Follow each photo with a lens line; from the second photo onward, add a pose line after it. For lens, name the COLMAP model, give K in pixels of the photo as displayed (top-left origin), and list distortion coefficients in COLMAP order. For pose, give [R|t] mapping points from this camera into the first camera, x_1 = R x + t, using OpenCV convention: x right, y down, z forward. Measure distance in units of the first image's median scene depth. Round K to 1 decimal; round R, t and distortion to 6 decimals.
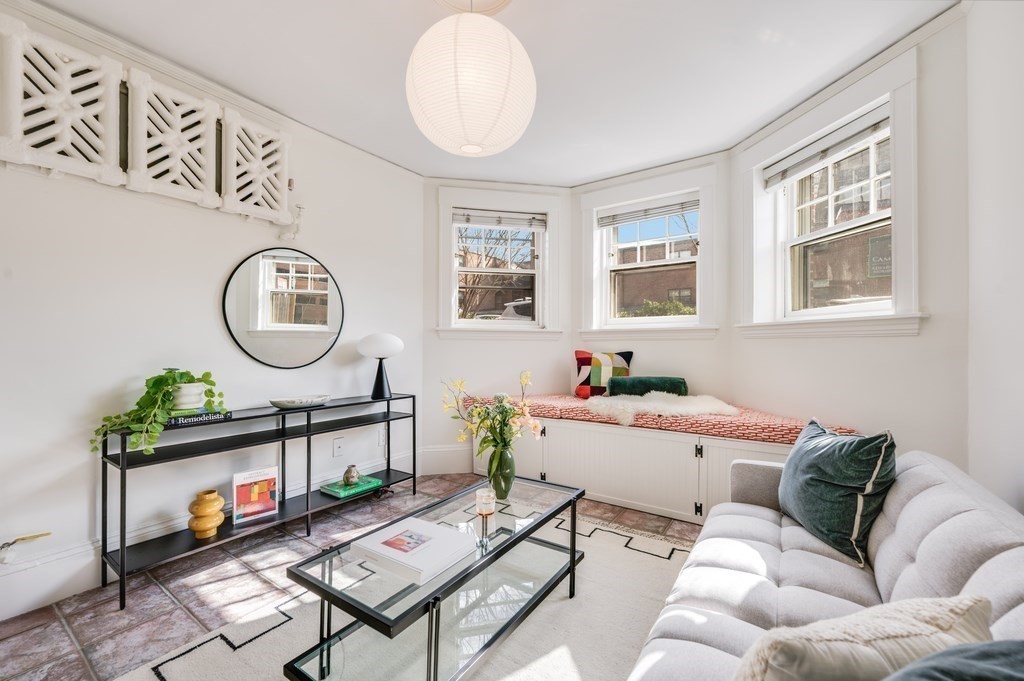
lens RADIAL K [[411.7, 0, 513.9], [0, 411.7, 341.4], [0, 0, 1]] dist [-0.001455, -0.000455]
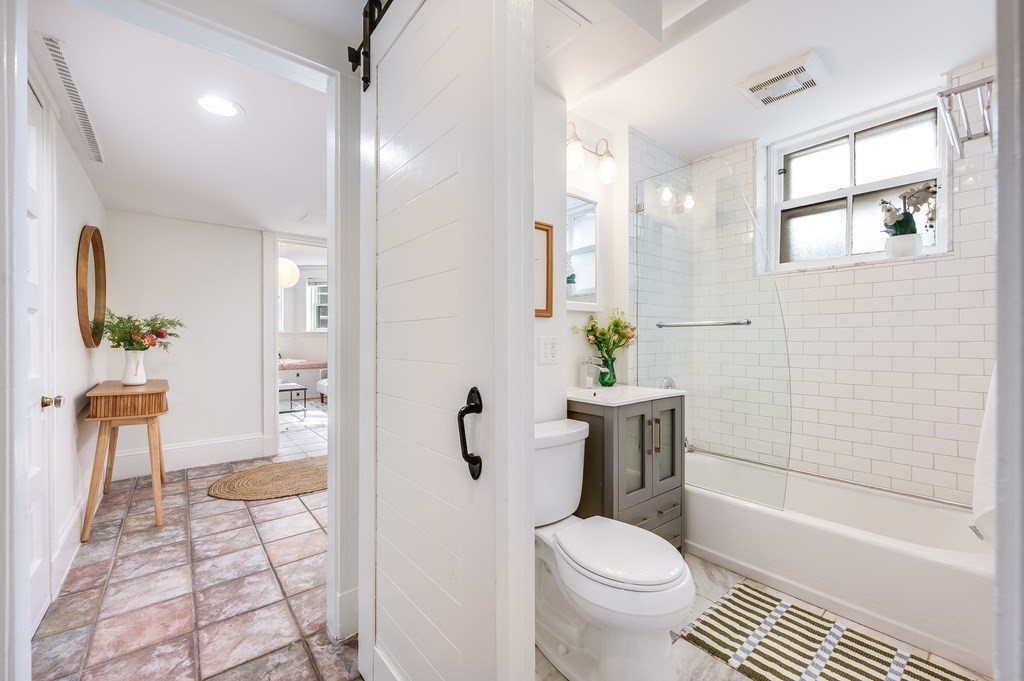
lens RADIAL K [[411.7, 0, 509.3], [0, 411.7, 339.8], [0, 0, 1]] dist [-0.001455, -0.000455]
pose [[0.289617, -0.005718, 0.957125, -1.877424], [0.000109, 0.999982, 0.005941, -0.007671], [-0.957142, -0.001617, 0.289613, -1.276407]]
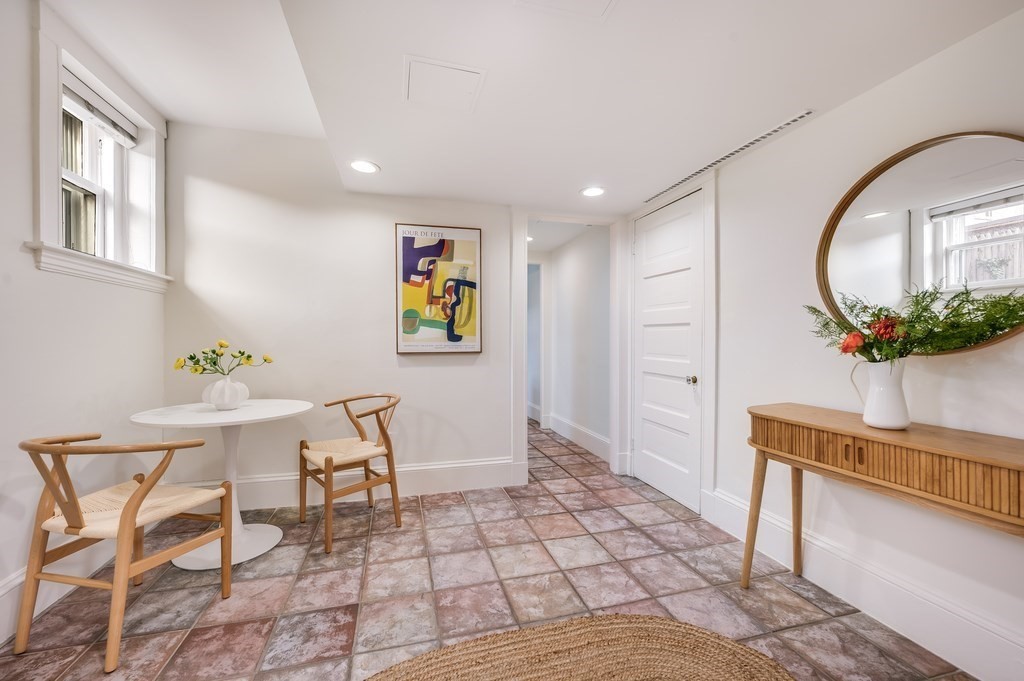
lens RADIAL K [[411.7, 0, 515.7], [0, 411.7, 342.8], [0, 0, 1]] dist [-0.001455, -0.000455]
pose [[-0.638304, -0.000039, -0.769785, -0.431384], [-0.002671, 0.999994, 0.002165, -0.000061], [0.769780, 0.003438, -0.638300, -0.106816]]
